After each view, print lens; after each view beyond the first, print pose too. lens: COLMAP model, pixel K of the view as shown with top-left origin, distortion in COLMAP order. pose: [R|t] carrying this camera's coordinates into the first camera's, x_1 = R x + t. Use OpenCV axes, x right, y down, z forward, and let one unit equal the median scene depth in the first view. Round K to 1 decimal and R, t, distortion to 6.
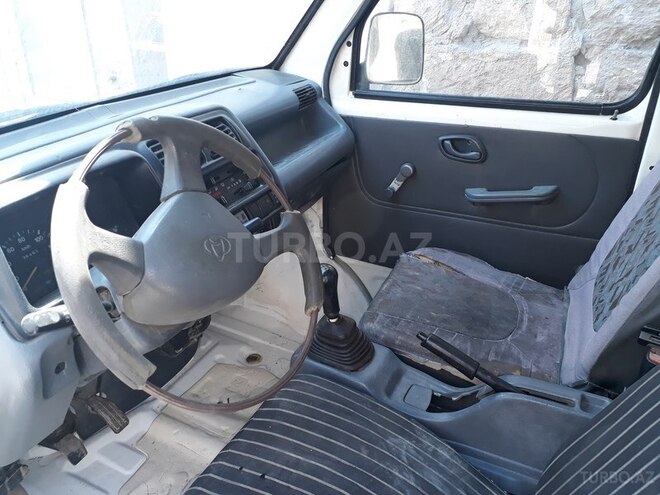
lens RADIAL K [[520.1, 0, 339.9], [0, 520.1, 248.5], [0, 0, 1]] dist [0.026742, -0.038661]
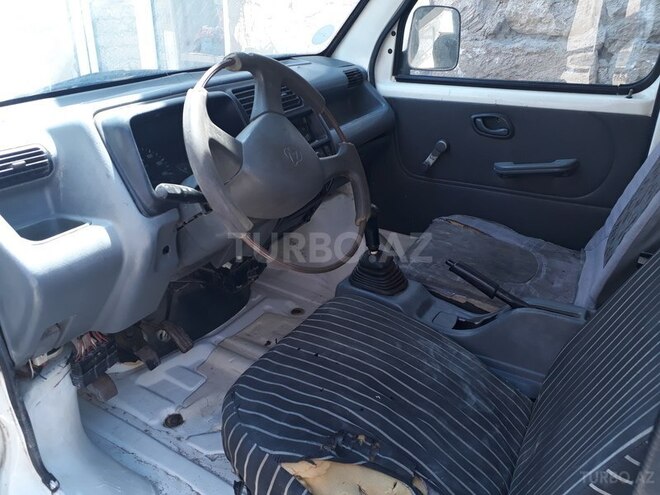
lens RADIAL K [[520.1, 0, 339.9], [0, 520.1, 248.5], [0, 0, 1]] dist [0.026742, -0.038661]
pose [[0.997611, 0.036131, -0.058876, -0.016692], [-0.038350, 0.998579, -0.036993, 0.135038], [0.057455, 0.039163, 0.997580, -0.136258]]
